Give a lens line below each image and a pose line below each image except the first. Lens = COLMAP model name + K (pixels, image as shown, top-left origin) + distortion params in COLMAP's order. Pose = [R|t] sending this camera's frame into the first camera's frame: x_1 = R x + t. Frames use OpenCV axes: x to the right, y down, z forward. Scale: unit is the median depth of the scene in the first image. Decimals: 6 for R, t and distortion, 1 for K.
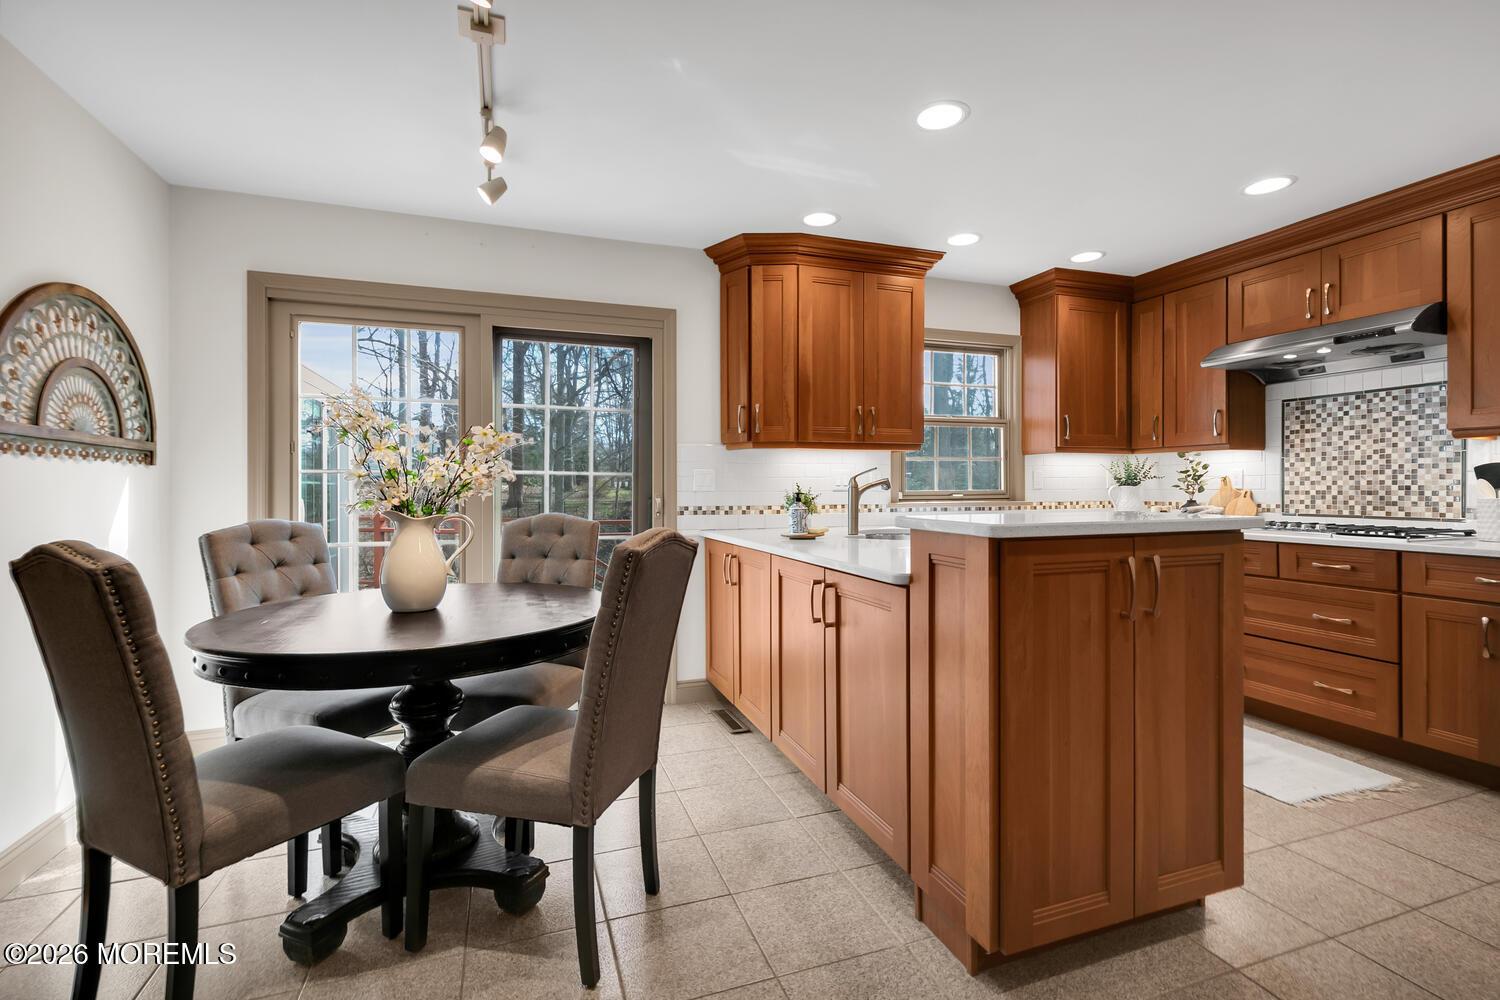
lens RADIAL K [[685.0, 0, 752.7], [0, 685.0, 487.8], [0, 0, 1]] dist [0.003755, 0.000033]
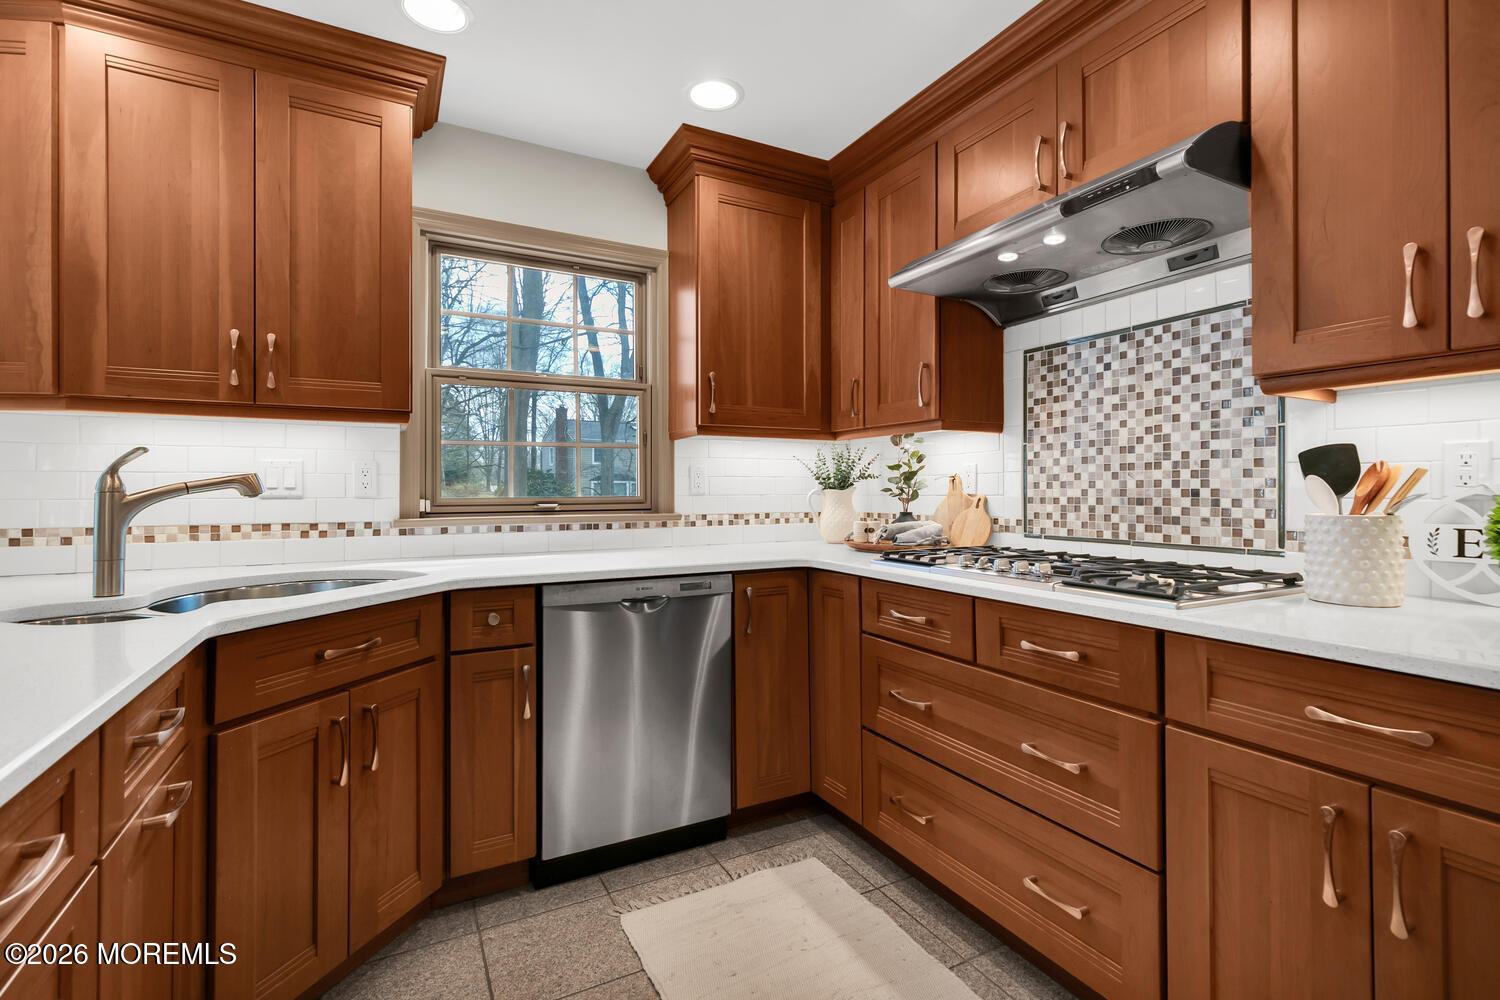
lens RADIAL K [[685.0, 0, 754.4], [0, 685.0, 487.2], [0, 0, 1]] dist [0.003755, 0.000033]
pose [[0.989377, 0.001292, 0.145363, 0.459655], [-0.000322, 0.999978, -0.006696, -0.000703], [-0.145369, 0.006578, 0.989356, 0.443709]]
